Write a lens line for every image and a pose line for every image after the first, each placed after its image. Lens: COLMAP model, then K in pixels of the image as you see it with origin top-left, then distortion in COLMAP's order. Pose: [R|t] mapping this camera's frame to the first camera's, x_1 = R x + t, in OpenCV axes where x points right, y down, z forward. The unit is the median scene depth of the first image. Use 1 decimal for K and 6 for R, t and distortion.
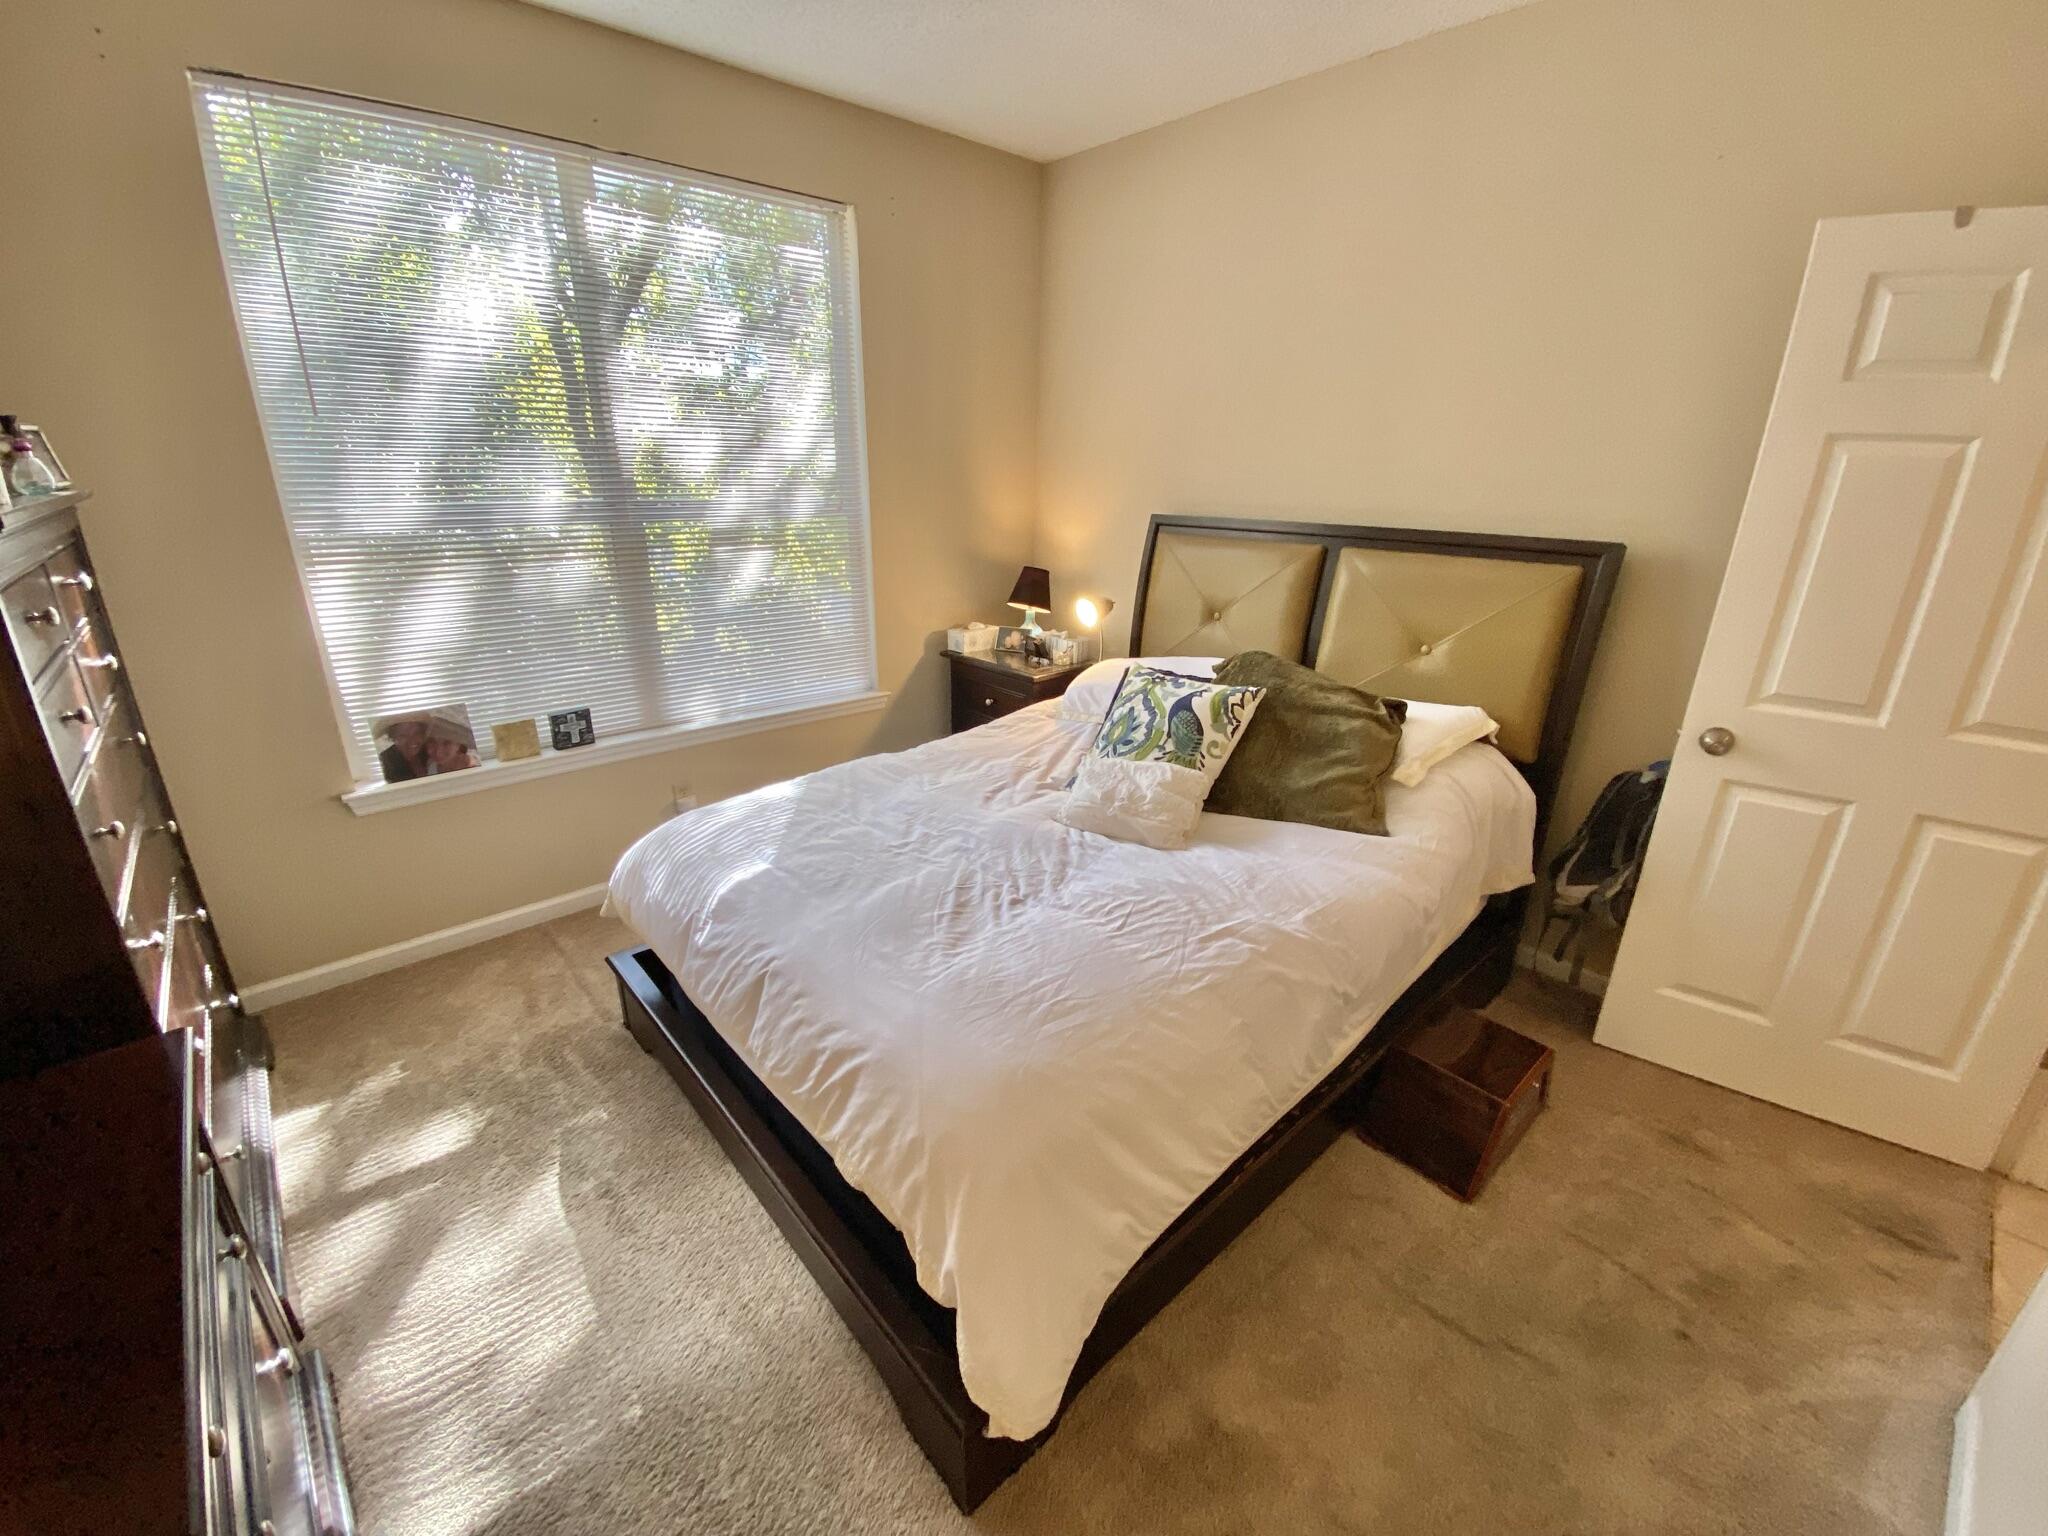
lens RADIAL K [[812.9, 0, 1013.7], [0, 812.9, 764.8], [0, 0, 1]] dist [0.038534, -0.028573]
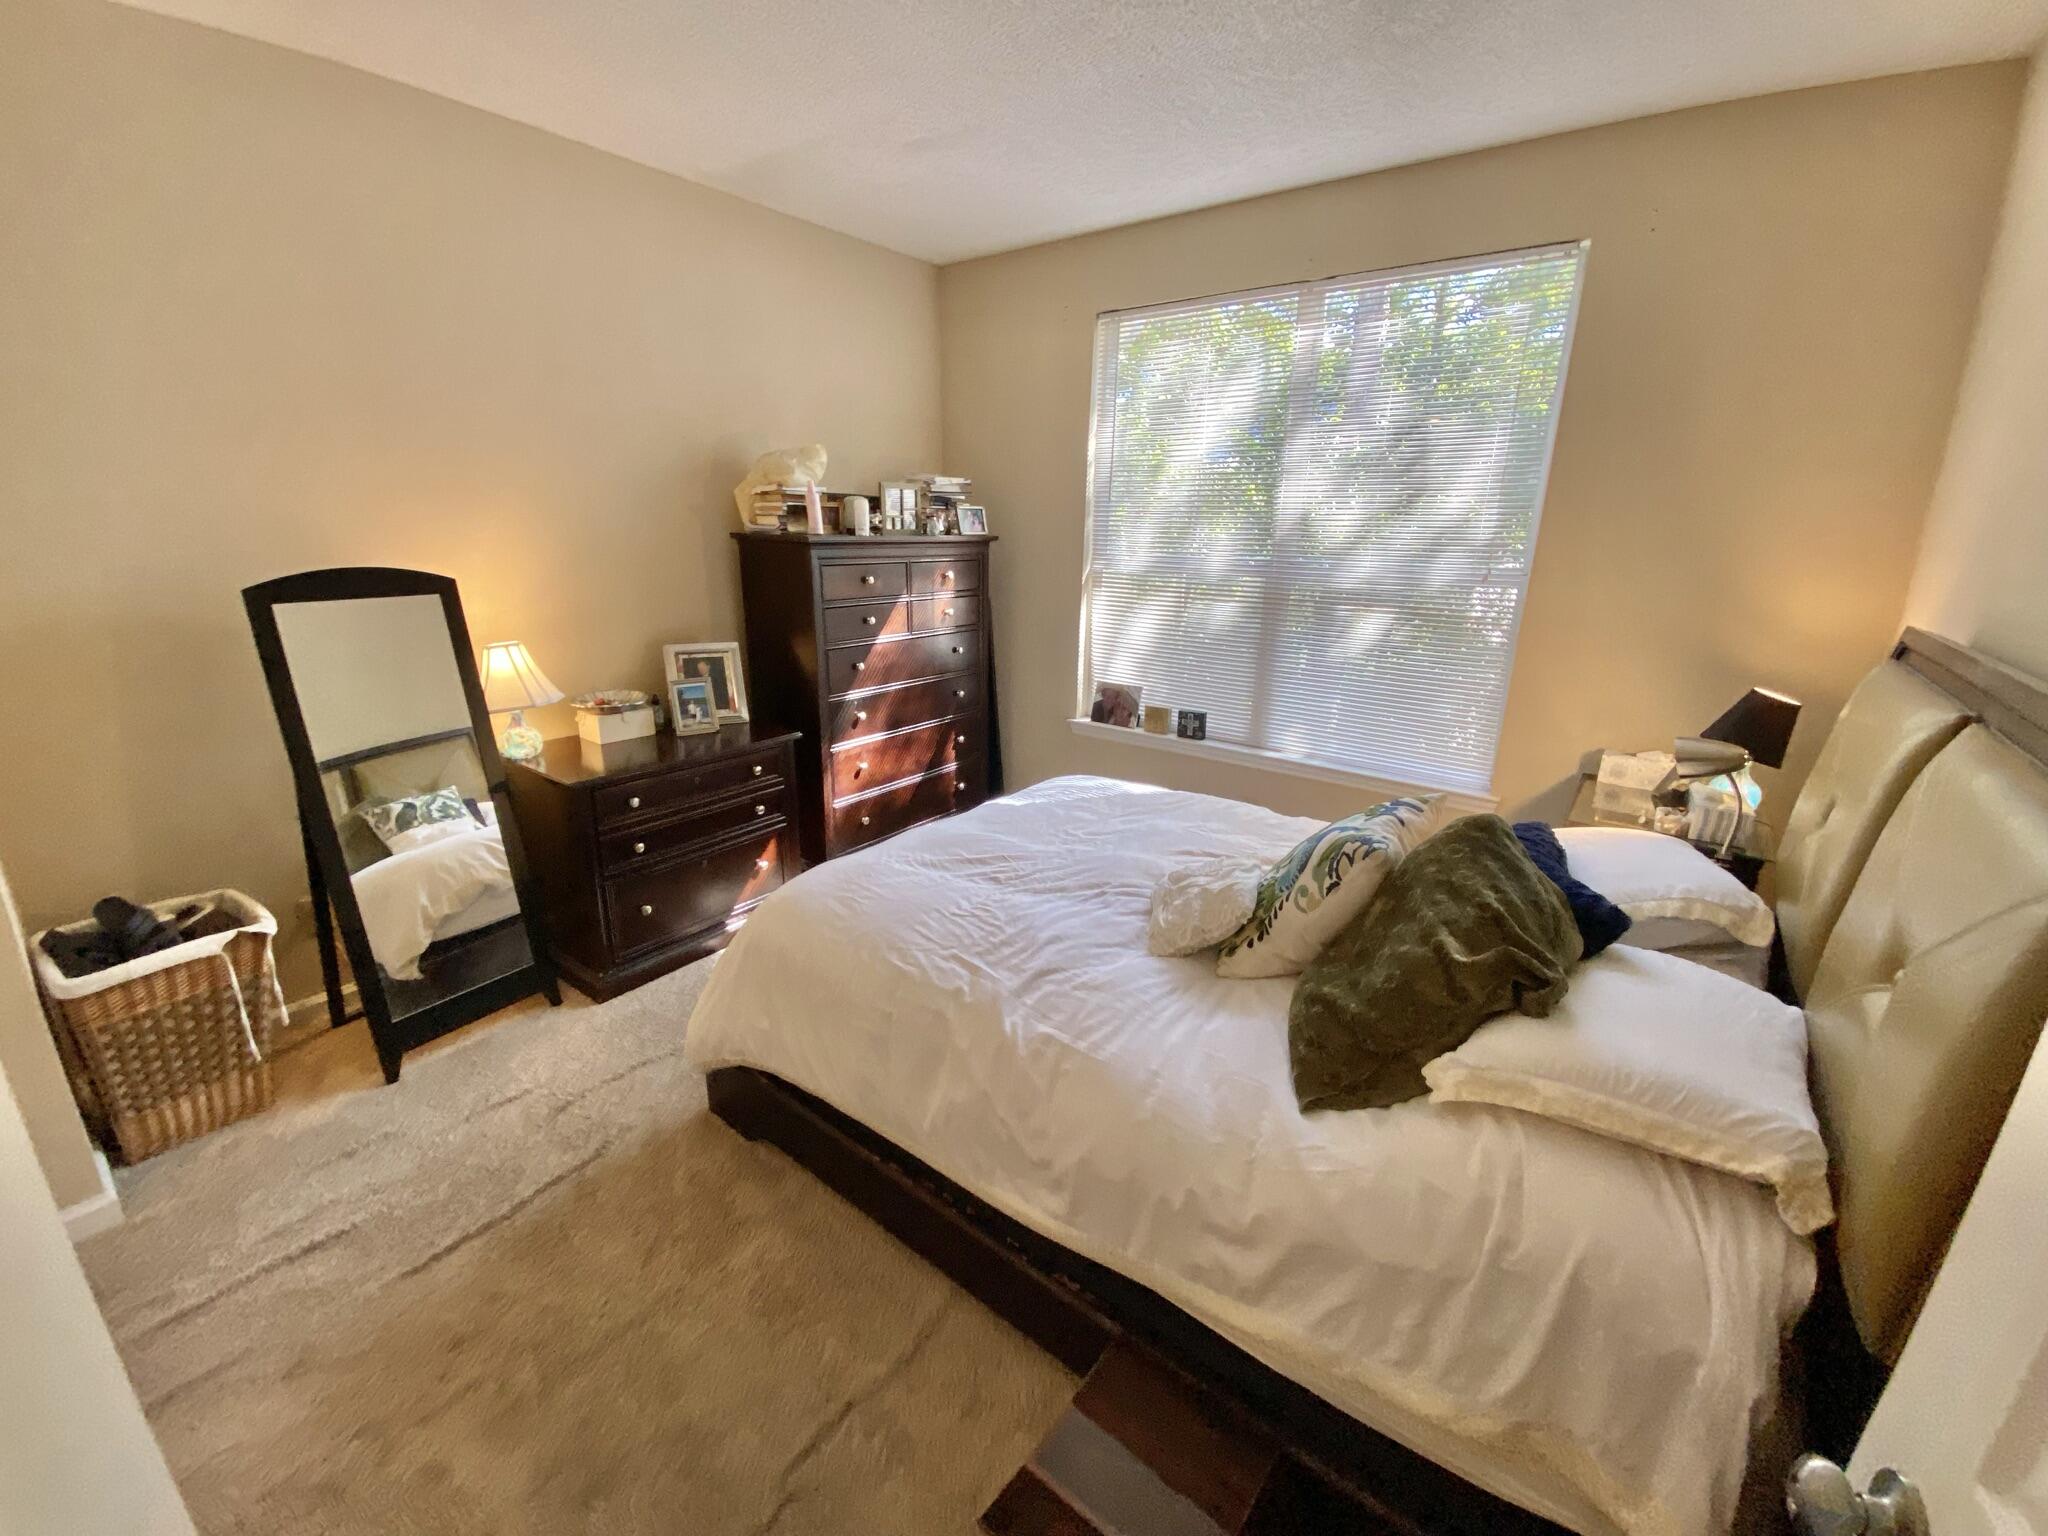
lens RADIAL K [[812.9, 0, 1013.7], [0, 812.9, 764.8], [0, 0, 1]] dist [0.038534, -0.028573]
pose [[0.180308, 0.272052, -0.945239, 0.809368], [-0.351239, 0.915439, 0.196475, -0.171000], [0.918760, 0.296578, 0.260616, 0.491944]]
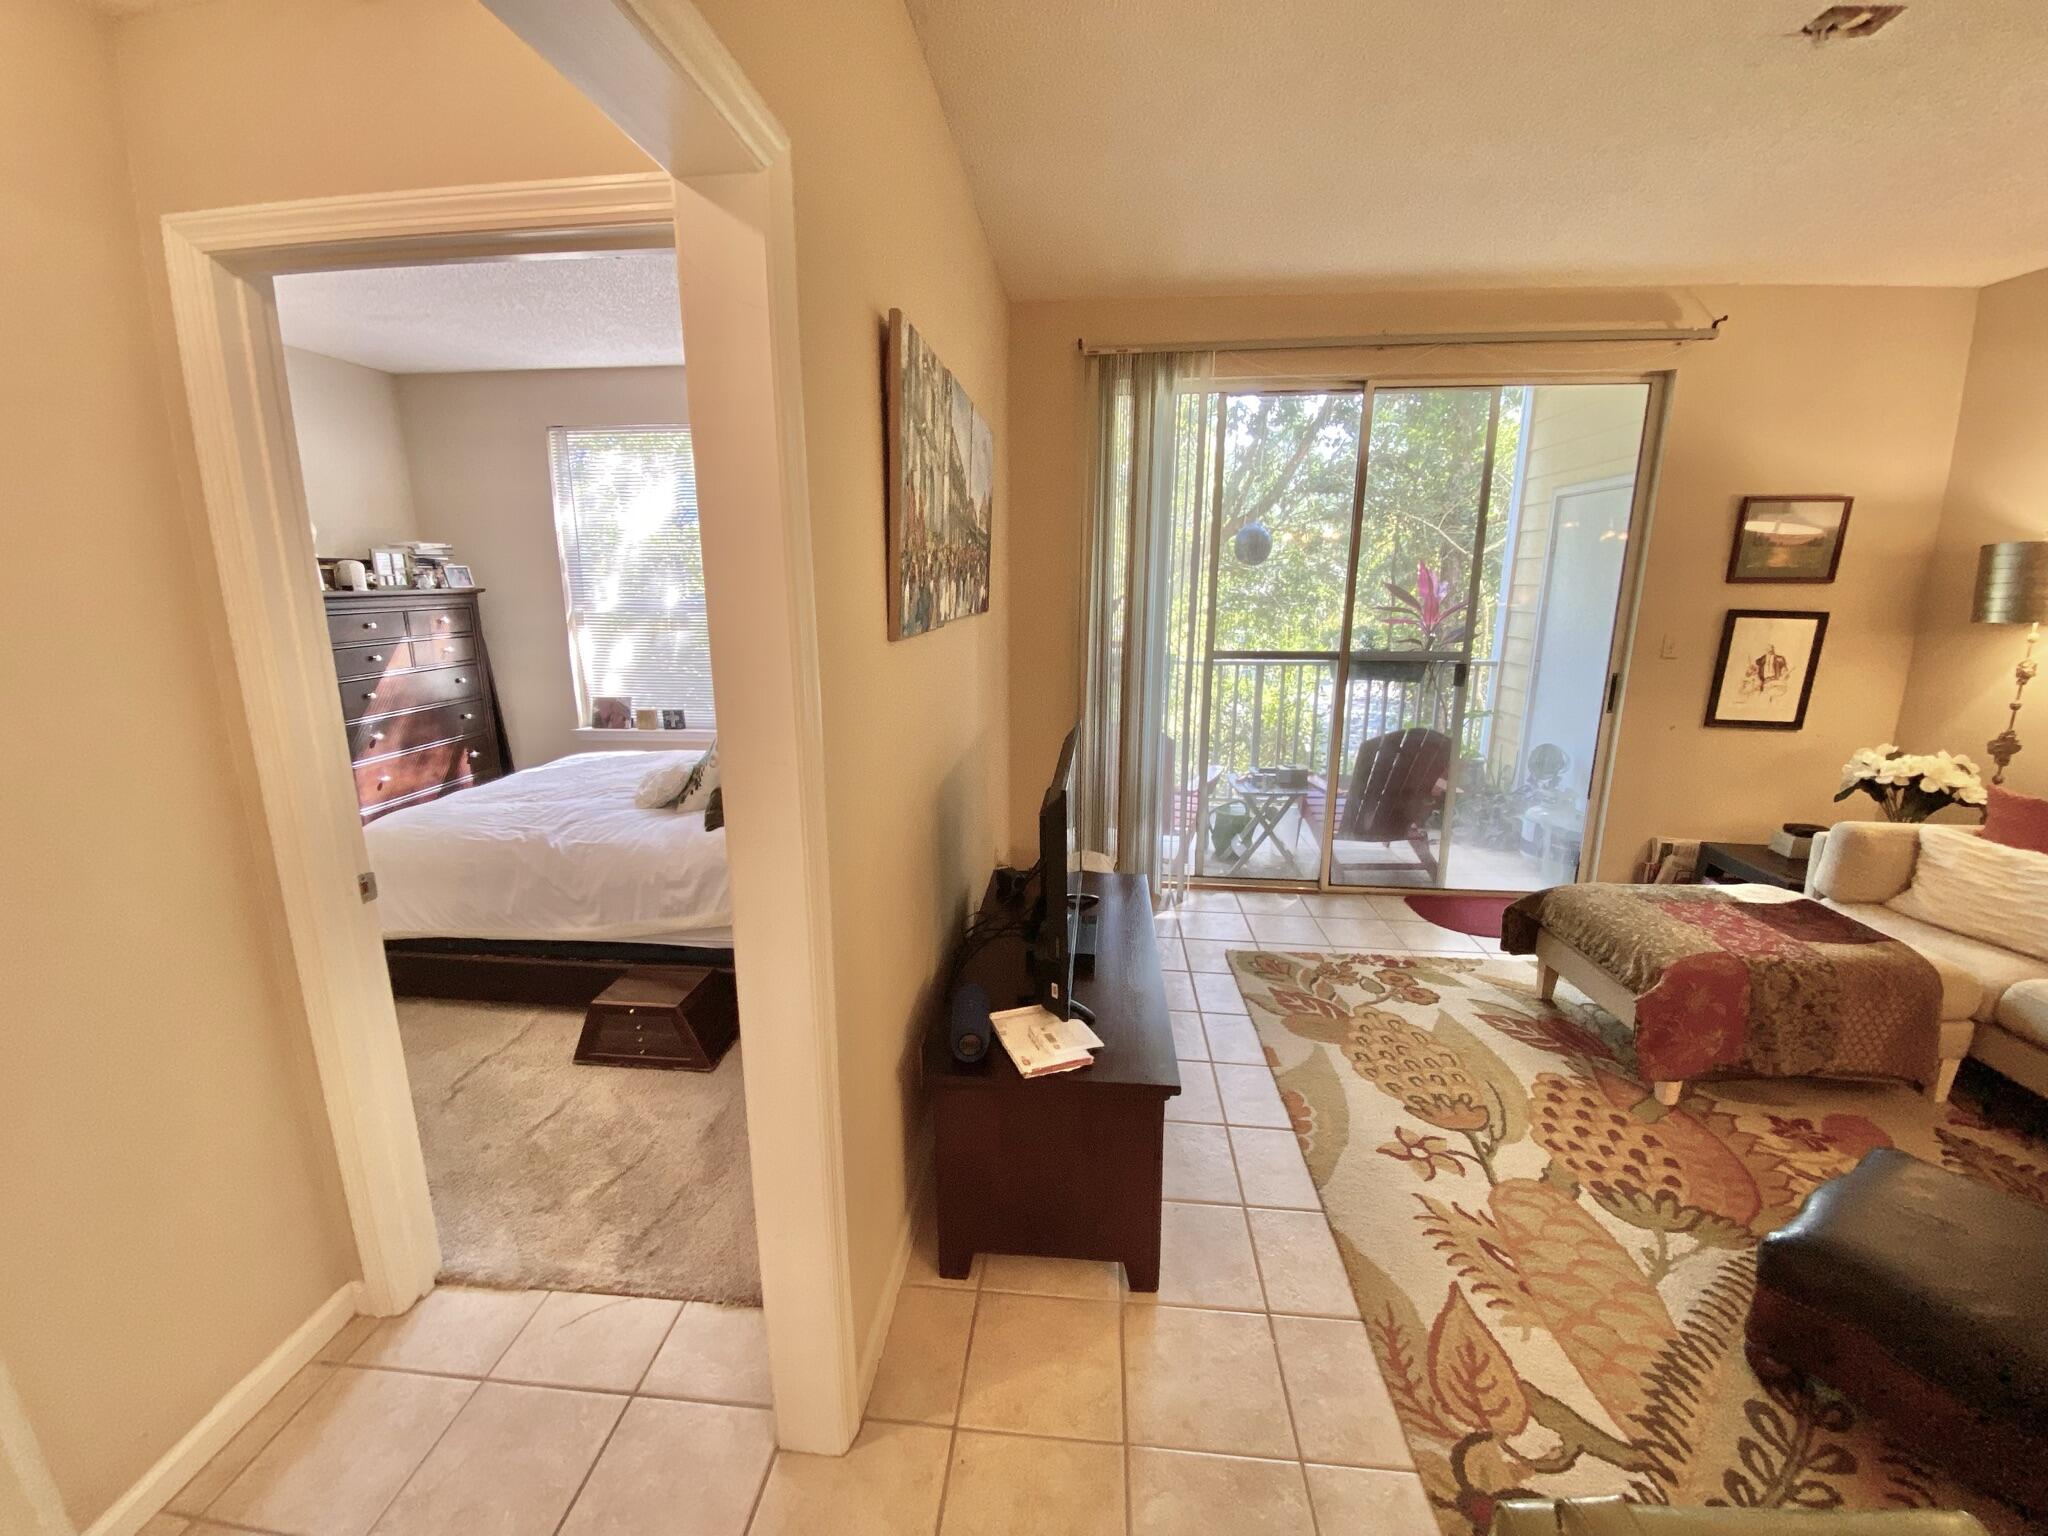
lens RADIAL K [[829.5, 0, 1018.2], [0, 829.5, 761.4], [0, 0, 1]] dist [0.022933, -0.022311]
pose [[0.679429, 0.144405, -0.719391, 1.597290], [-0.239932, 0.970267, -0.031839, -0.093696], [0.693404, 0.194237, 0.693875, 0.315975]]
